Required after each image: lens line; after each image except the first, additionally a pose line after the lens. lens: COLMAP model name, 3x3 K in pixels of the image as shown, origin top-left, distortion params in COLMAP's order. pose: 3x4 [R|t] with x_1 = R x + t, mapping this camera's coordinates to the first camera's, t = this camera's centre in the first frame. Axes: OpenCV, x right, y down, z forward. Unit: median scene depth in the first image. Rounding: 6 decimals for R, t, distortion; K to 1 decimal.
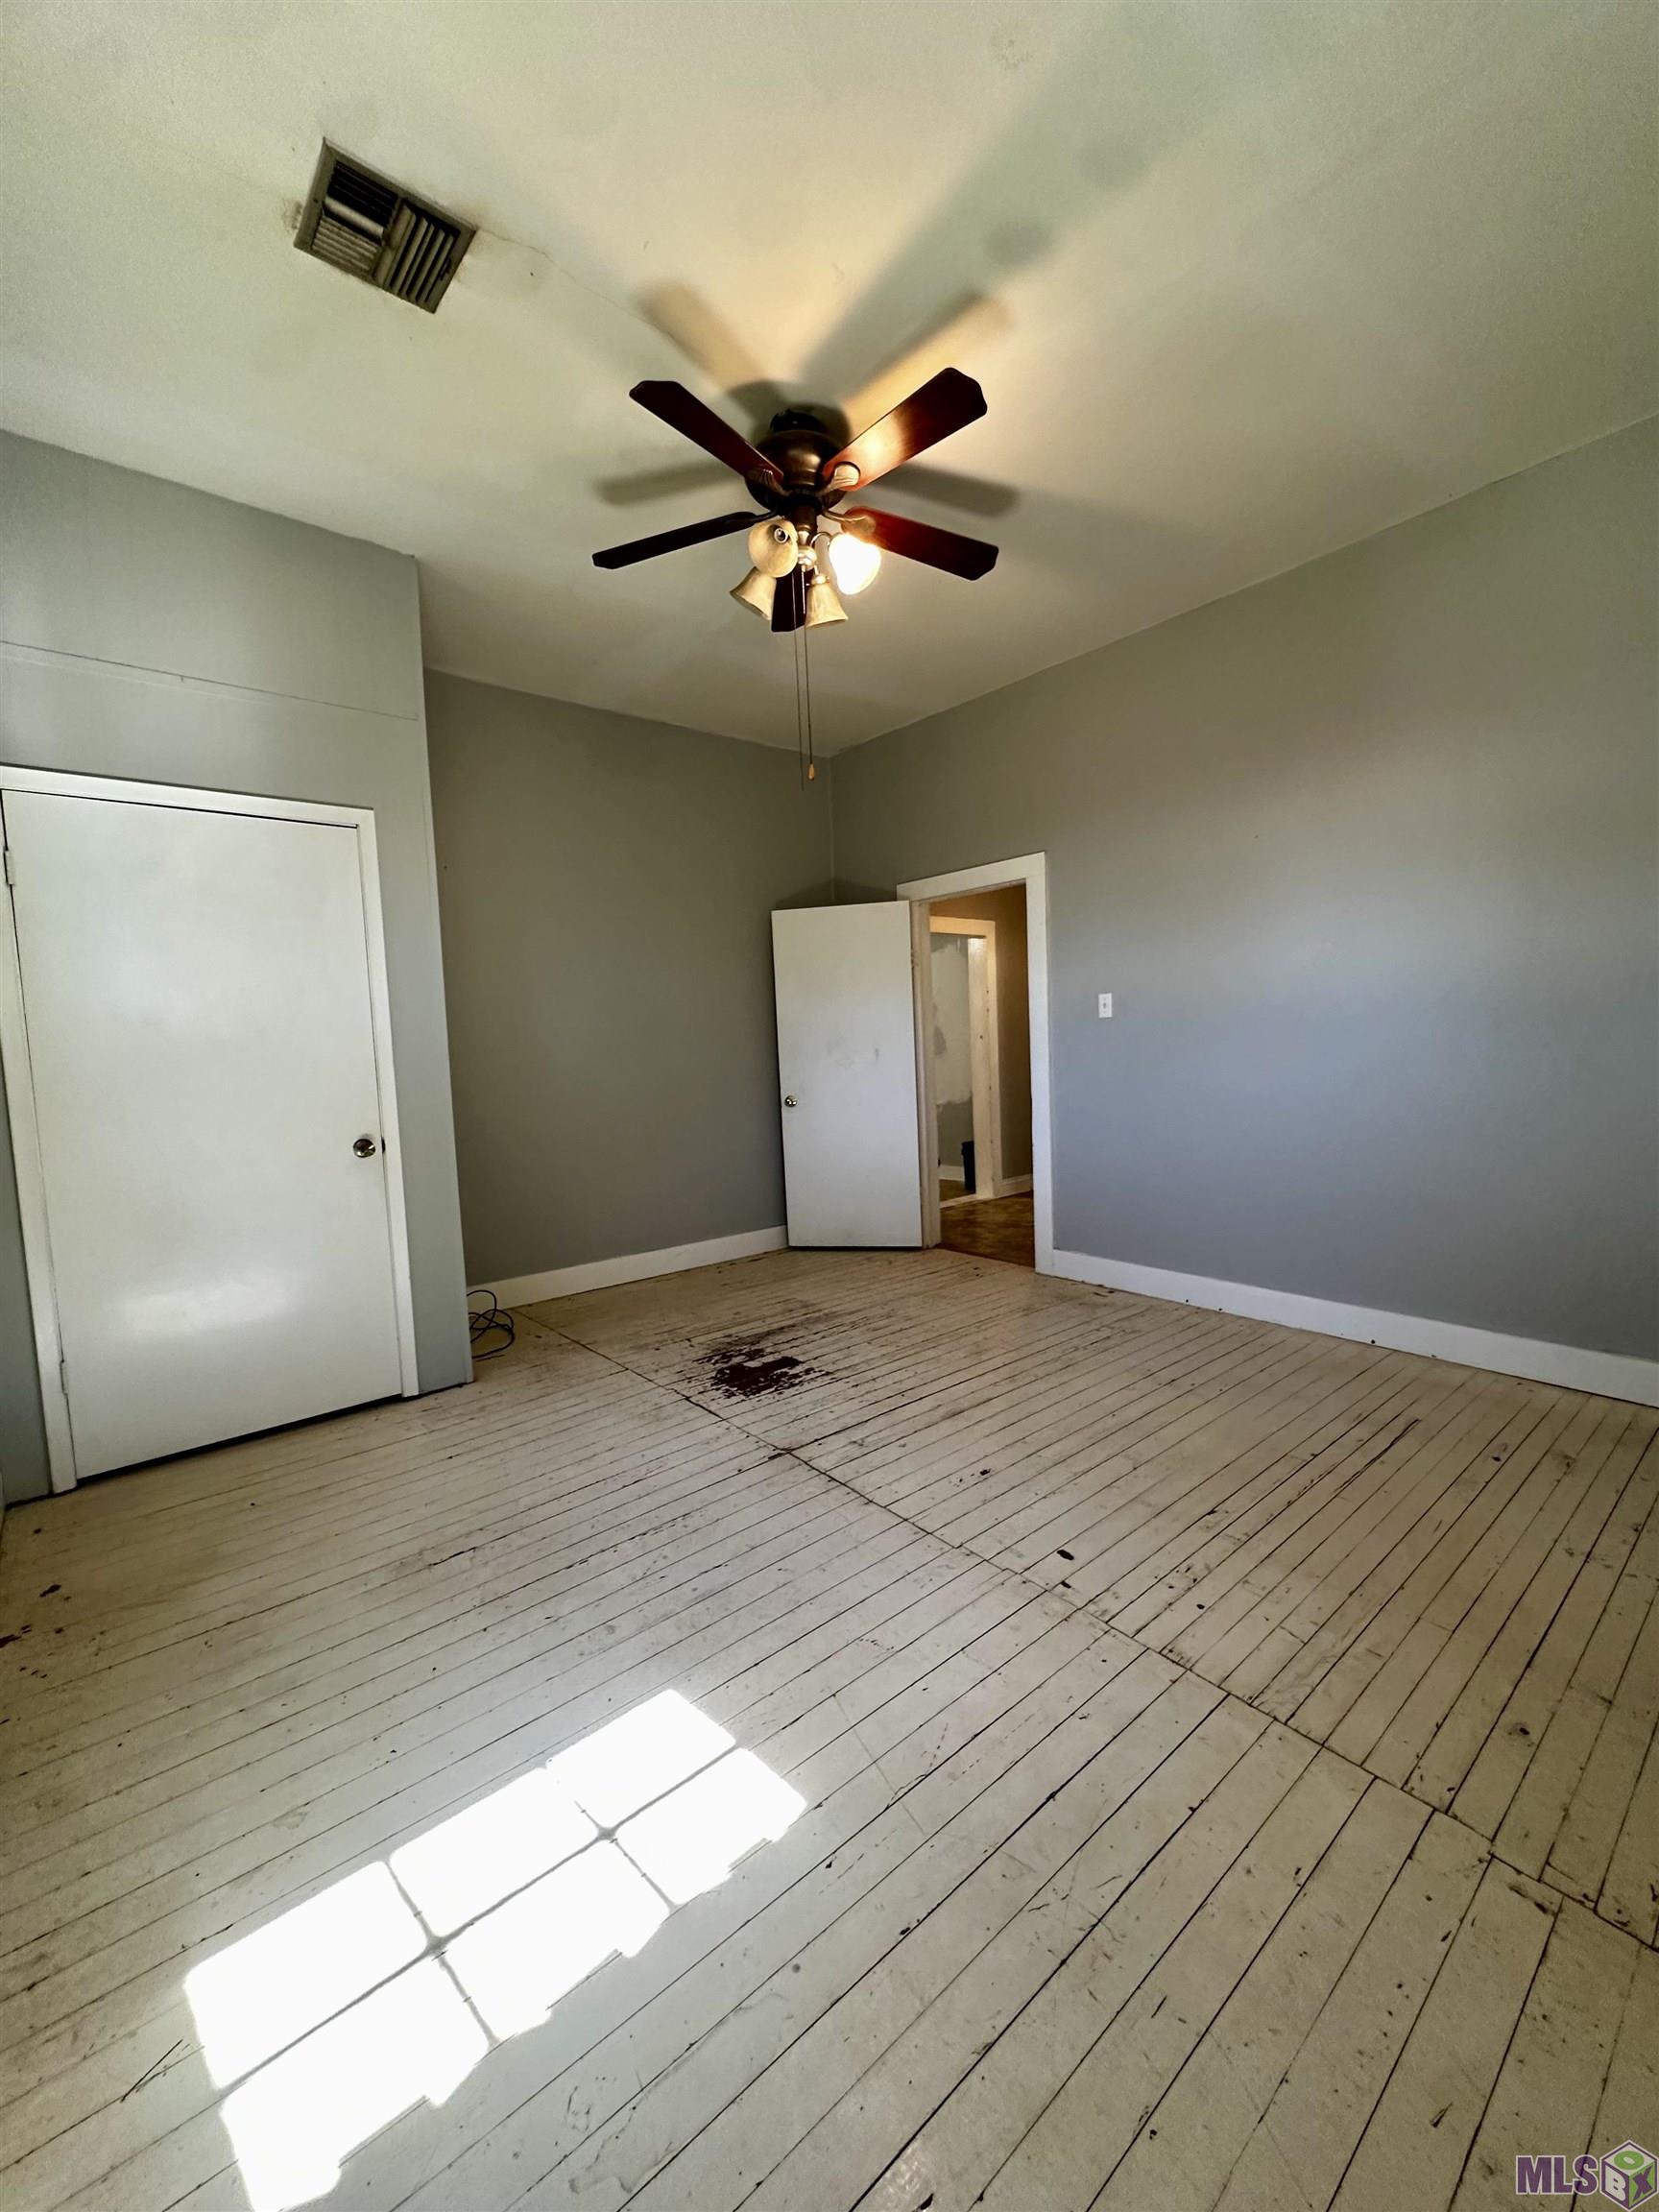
lens RADIAL K [[880.0, 0, 830.0], [0, 880.0, 1097.3], [0, 0, 1]] dist [-0.006630, 0.001170]
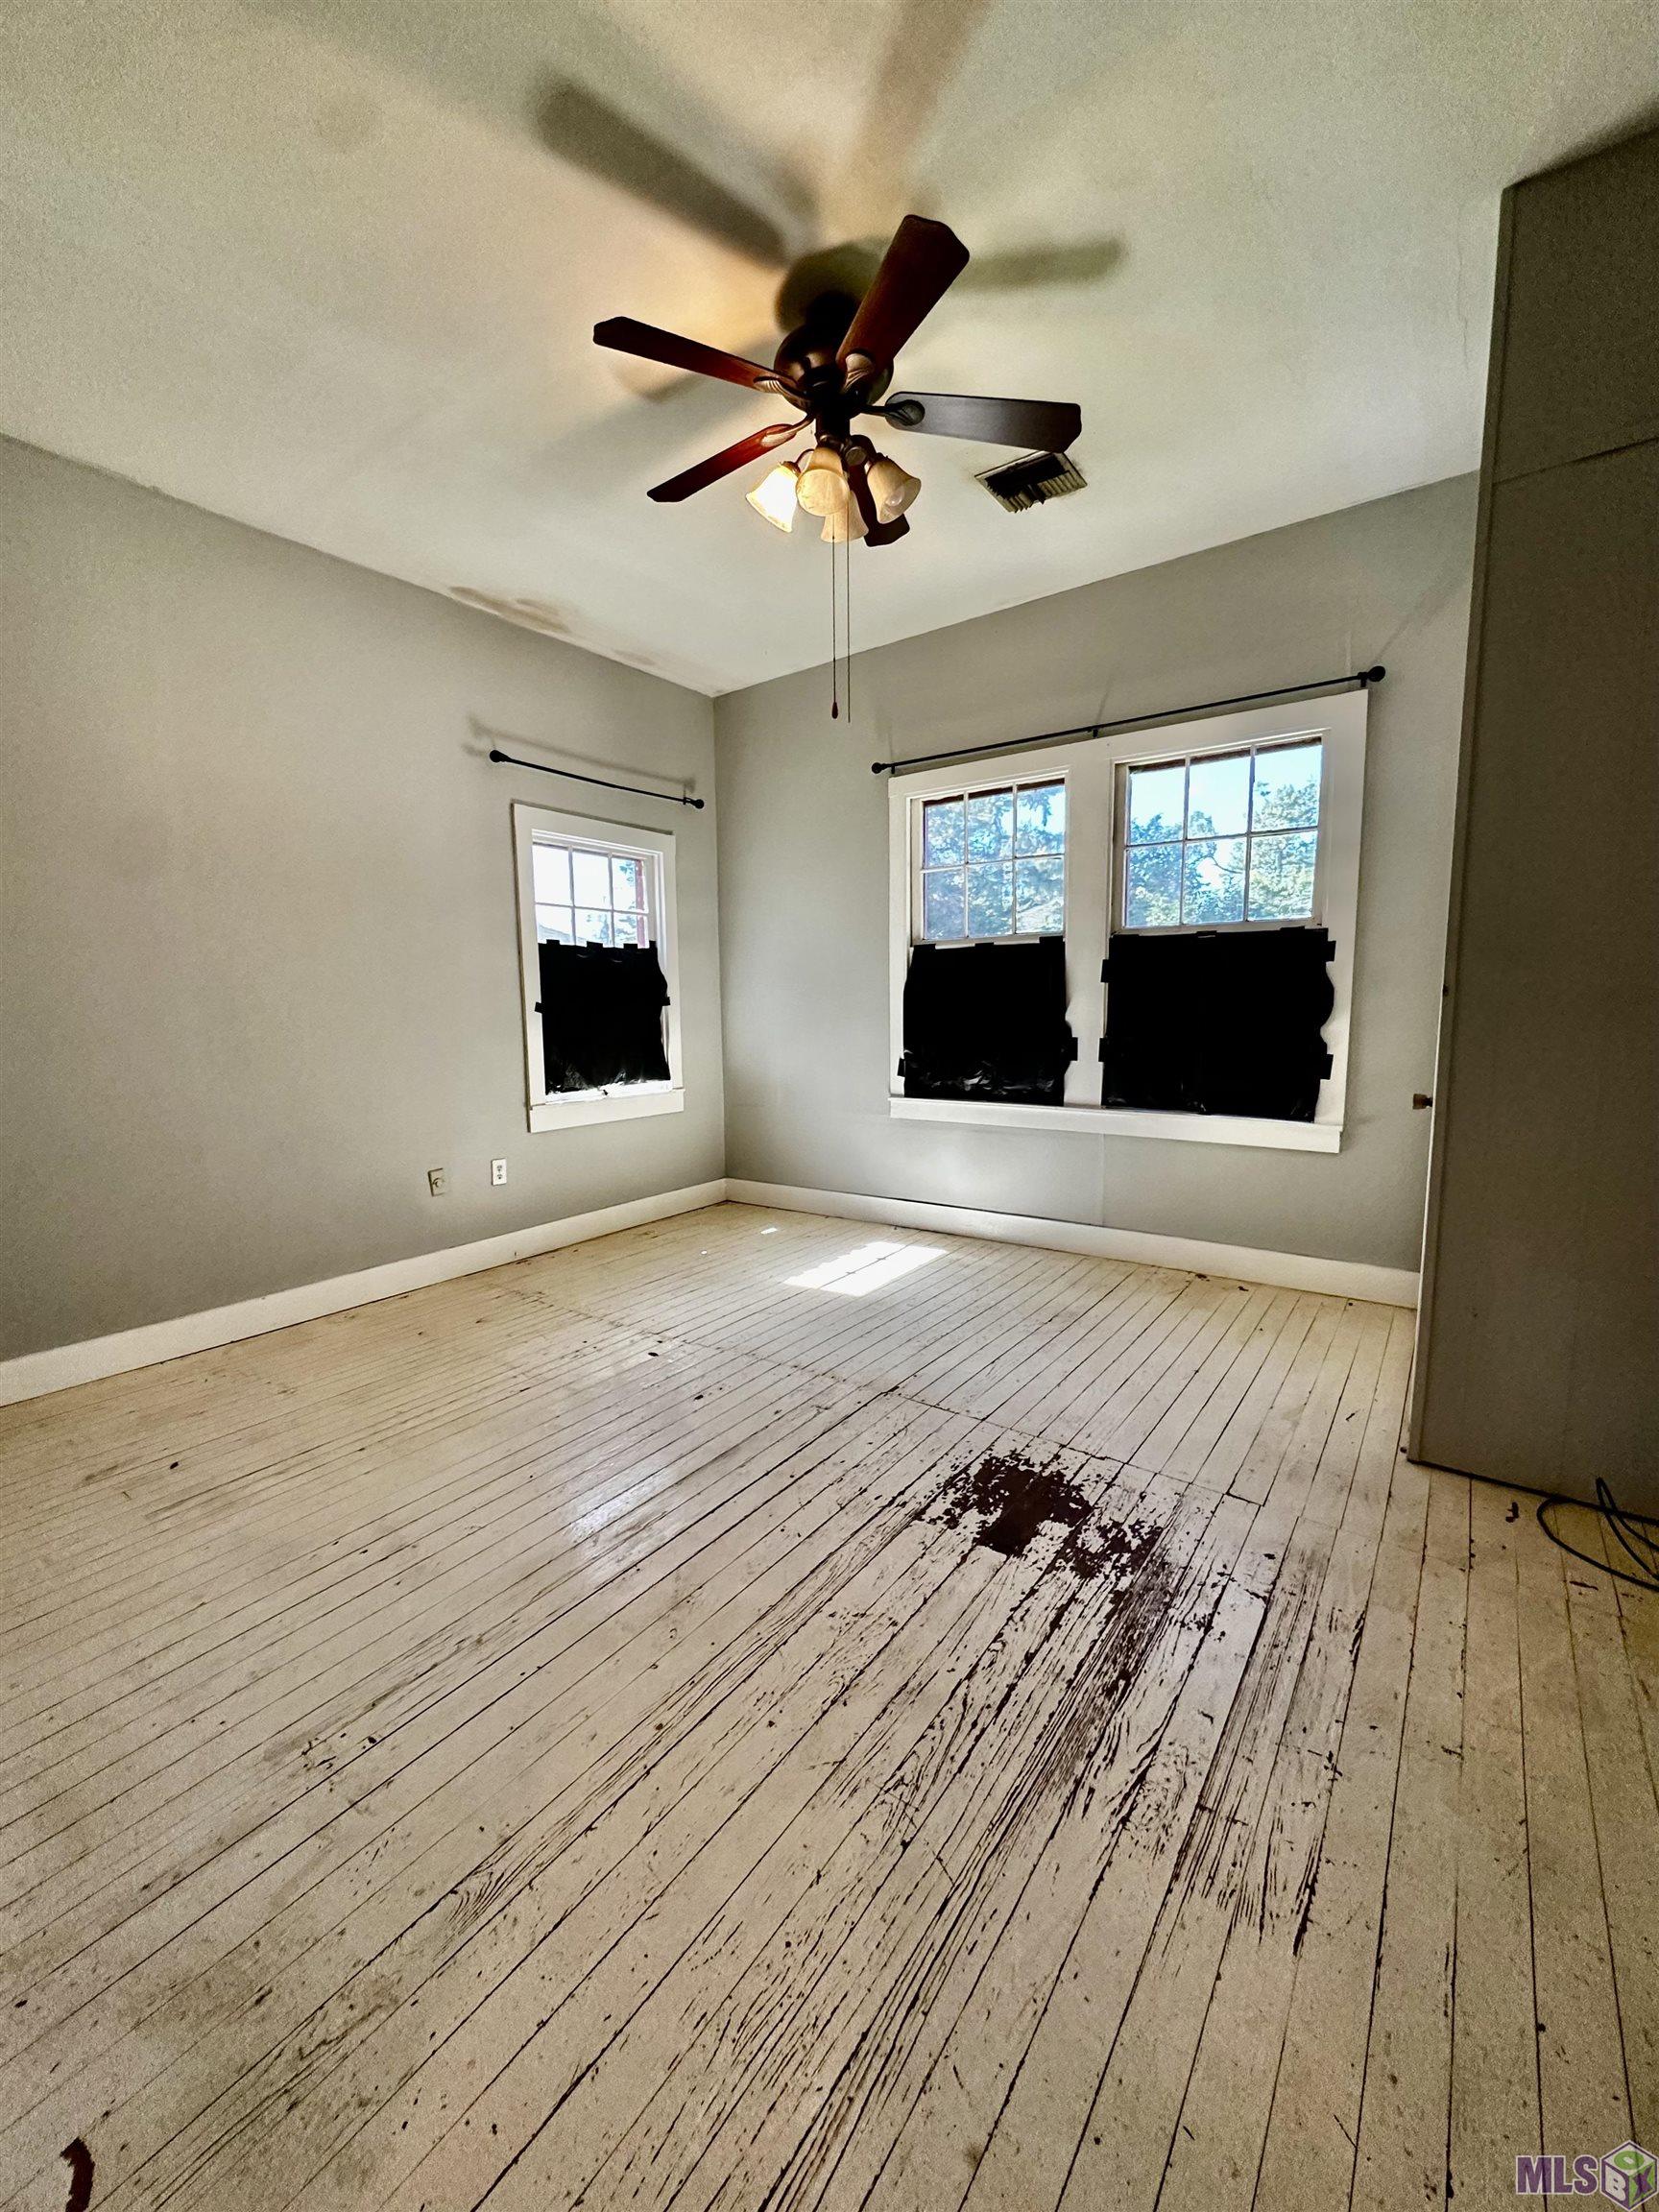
lens RADIAL K [[880.0, 0, 830.9], [0, 880.0, 1118.1], [0, 0, 1]] dist [-0.006630, 0.001170]
pose [[-0.968232, 0.087935, -0.234081, 0.192167], [0.037949, 0.976957, 0.210037, -0.114044], [0.247157, 0.194482, -0.949258, 1.598461]]
